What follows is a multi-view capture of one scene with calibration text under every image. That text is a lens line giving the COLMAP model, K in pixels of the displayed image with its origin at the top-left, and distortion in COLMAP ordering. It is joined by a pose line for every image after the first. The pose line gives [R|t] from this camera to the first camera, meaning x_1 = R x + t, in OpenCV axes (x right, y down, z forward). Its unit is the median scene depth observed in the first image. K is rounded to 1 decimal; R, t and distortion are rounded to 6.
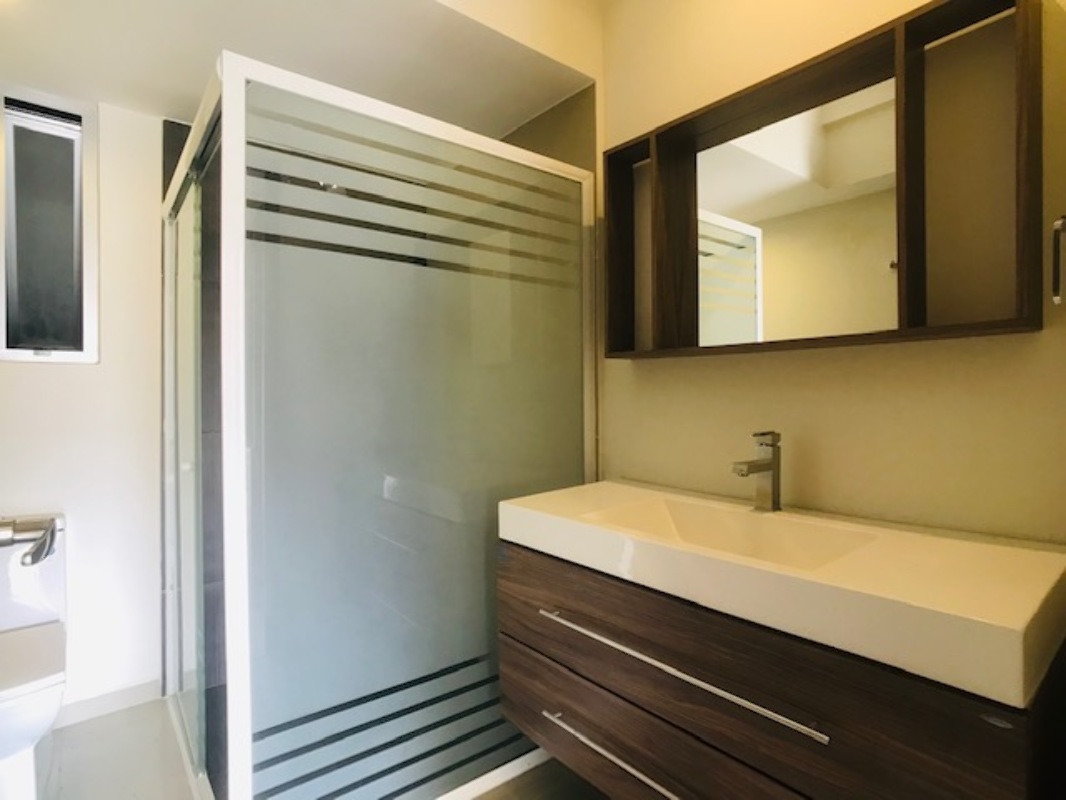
lens RADIAL K [[560.9, 0, 533.0], [0, 560.9, 400.0], [0, 0, 1]] dist [-0.011492, 0.001223]
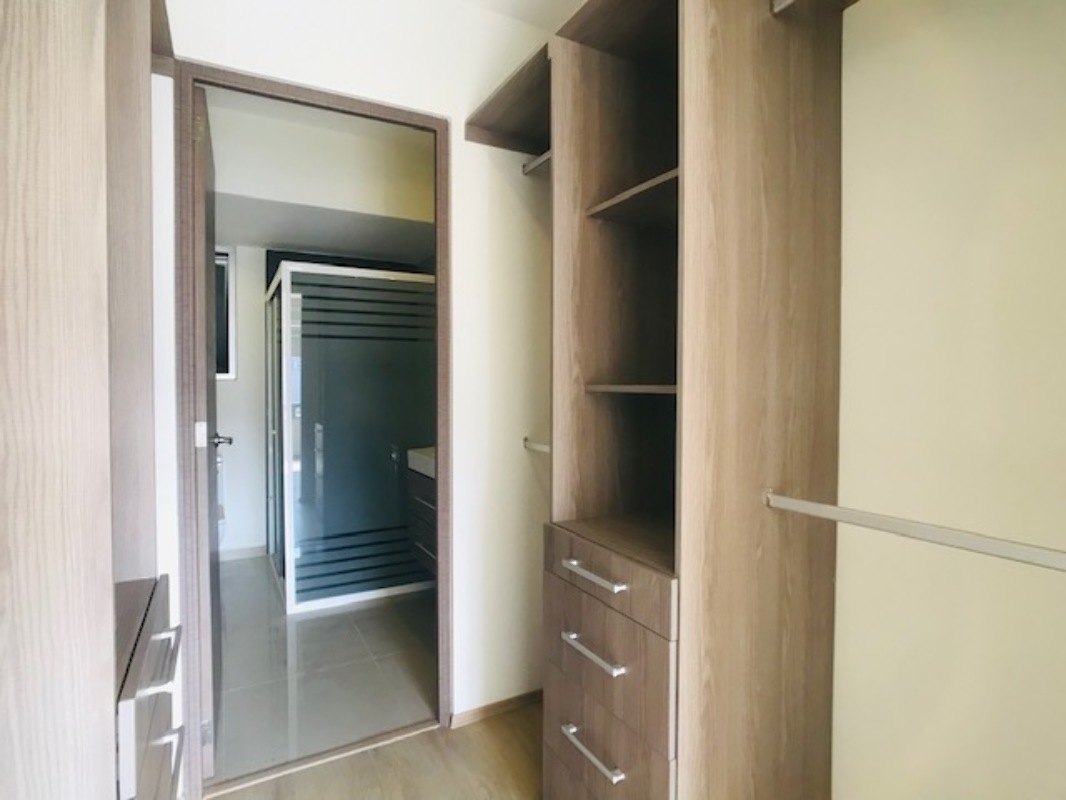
lens RADIAL K [[560.9, 0, 533.0], [0, 560.9, 400.0], [0, 0, 1]] dist [-0.011492, 0.001223]
pose [[0.985819, 0.007837, -0.167628, 0.548771], [-0.004635, 0.999799, 0.019488, -0.036351], [0.167748, -0.018434, 0.985658, -0.723319]]
